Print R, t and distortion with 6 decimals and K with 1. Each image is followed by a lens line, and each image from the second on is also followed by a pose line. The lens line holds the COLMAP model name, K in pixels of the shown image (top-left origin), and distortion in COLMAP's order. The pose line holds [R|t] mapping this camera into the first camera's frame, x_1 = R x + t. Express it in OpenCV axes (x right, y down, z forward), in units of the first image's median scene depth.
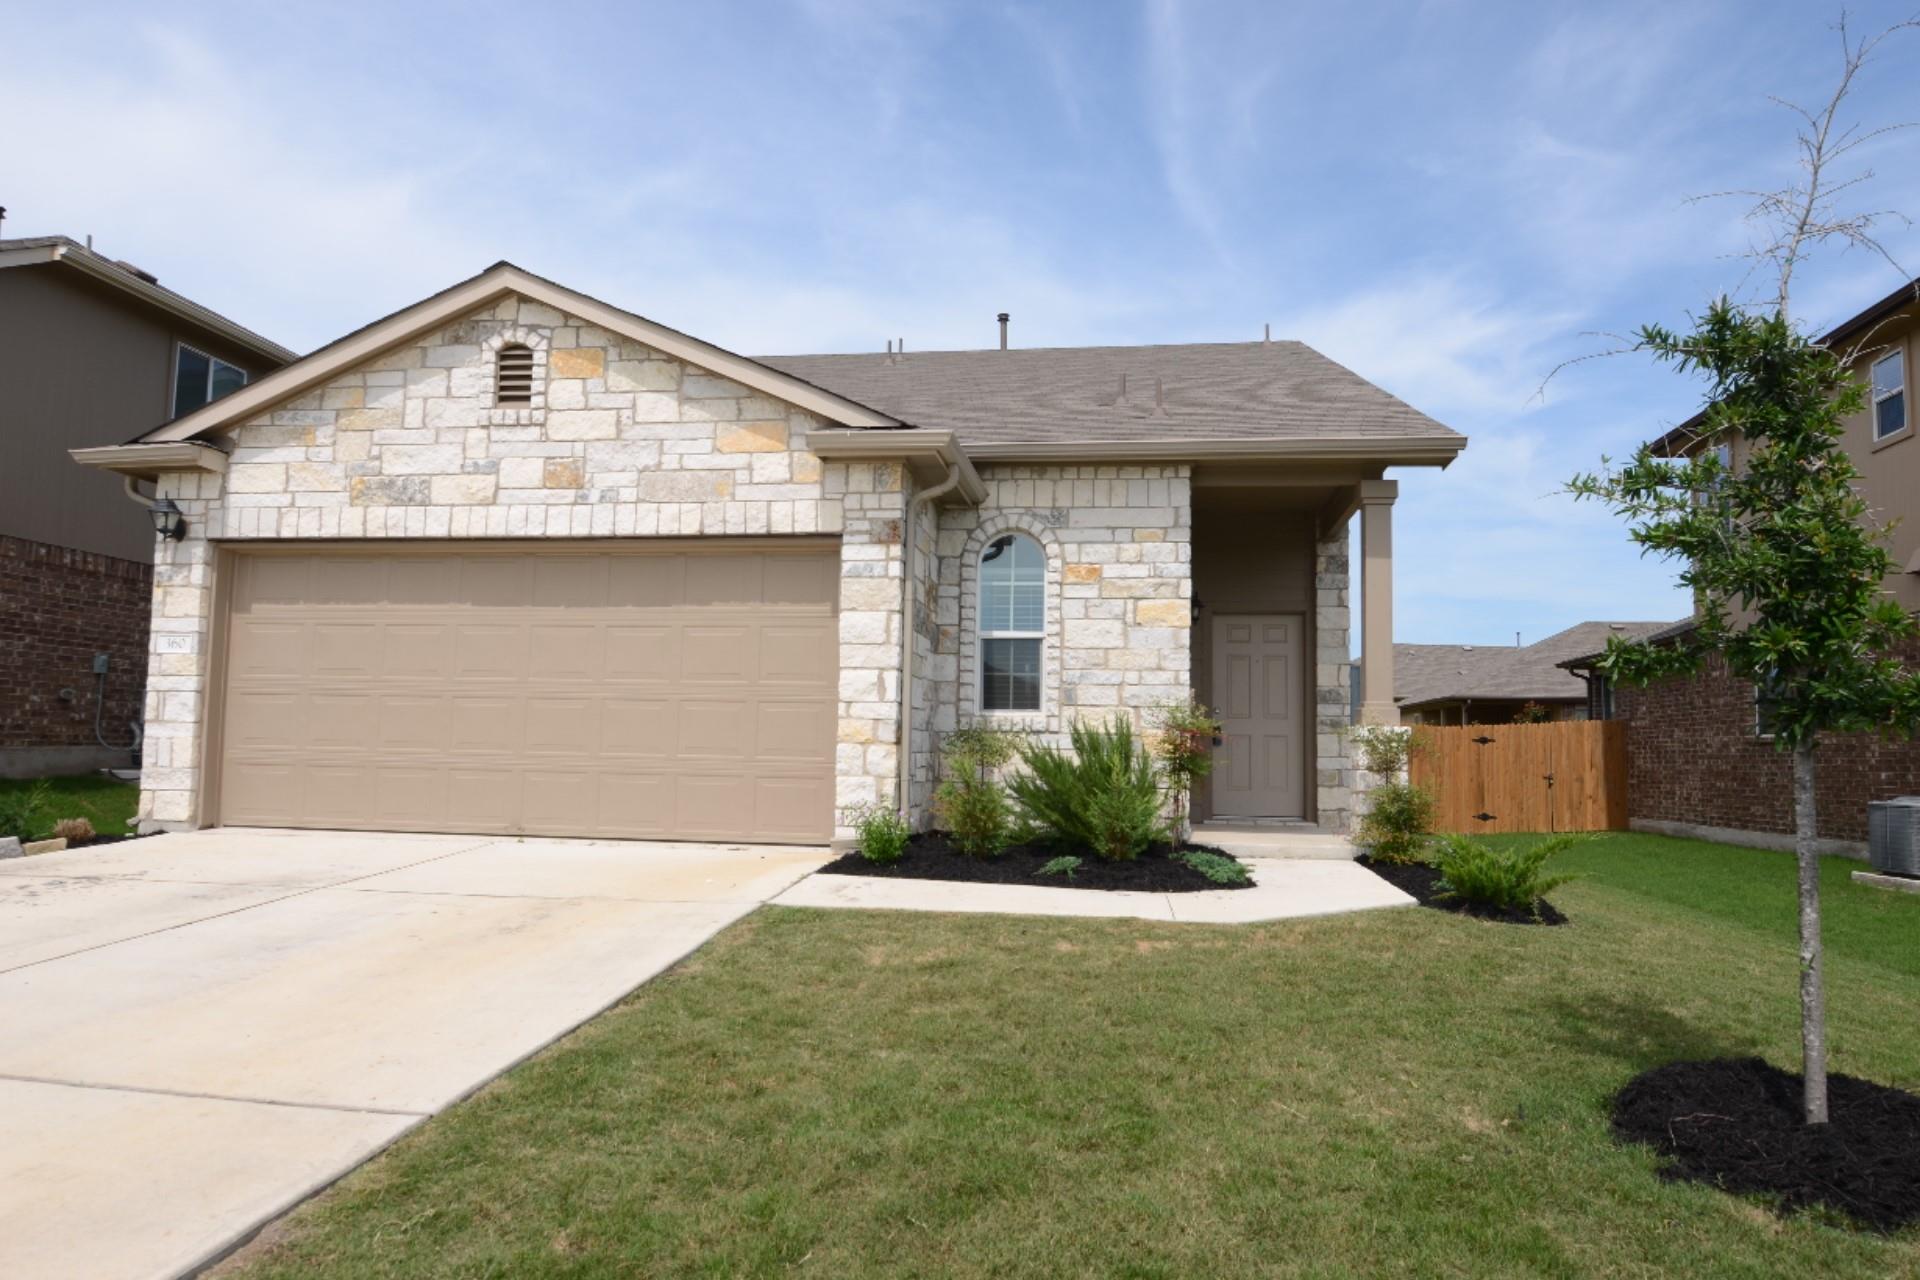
lens RADIAL K [[1246.3, 0, 960.0], [0, 1246.3, 640.0], [0, 0, 1]] dist [-0.004009, -0.003485]
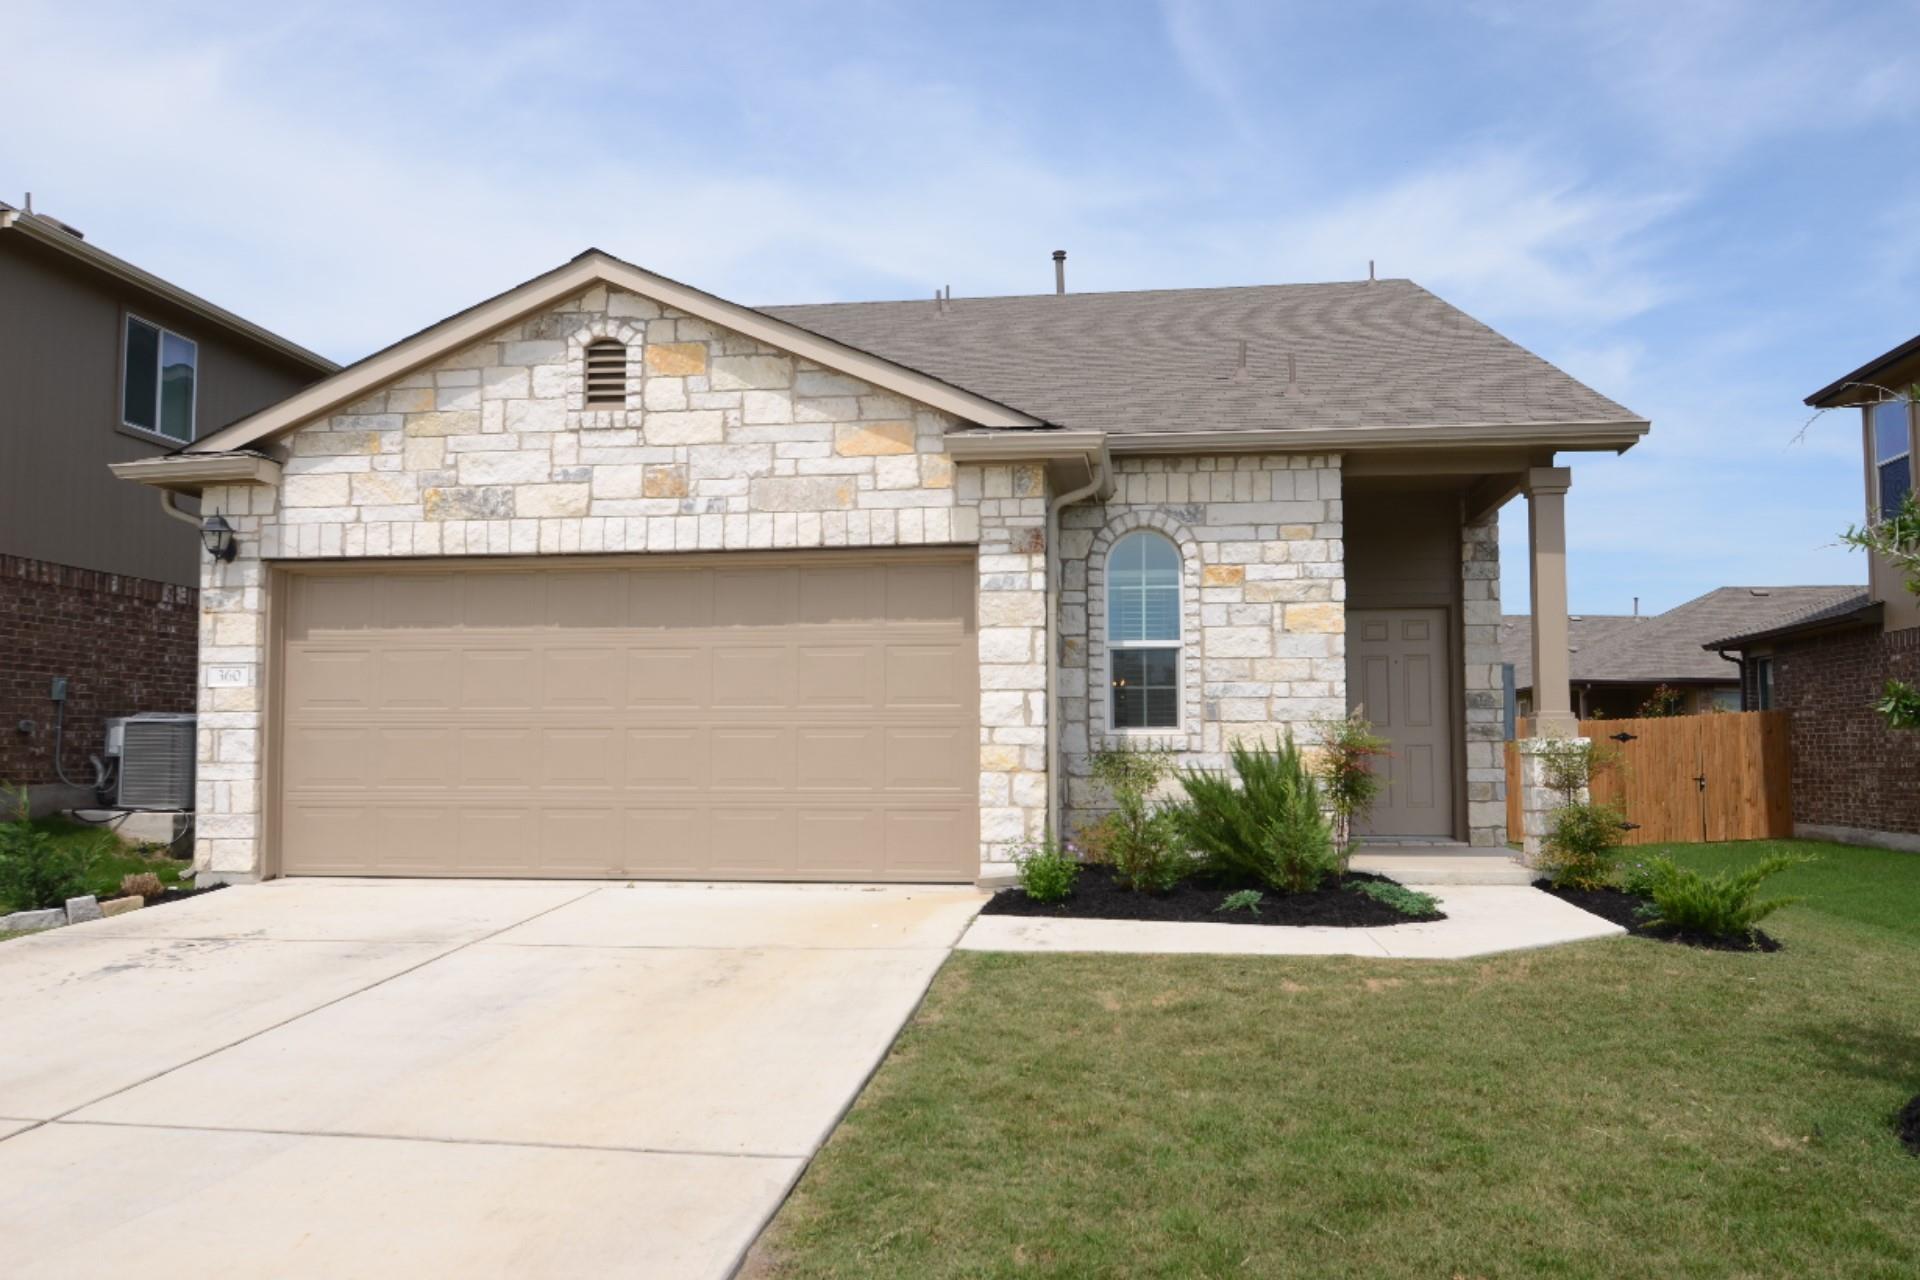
lens RADIAL K [[1534.7, 0, 959.8], [0, 1534.7, 632.5], [0, 0, 1]] dist [-0.002815, -0.001516]
pose [[0.999693, -0.020572, 0.013801, -0.117994], [0.020404, 0.999718, 0.012187, -0.031943], [-0.014048, -0.011902, 0.999830, -0.121241]]
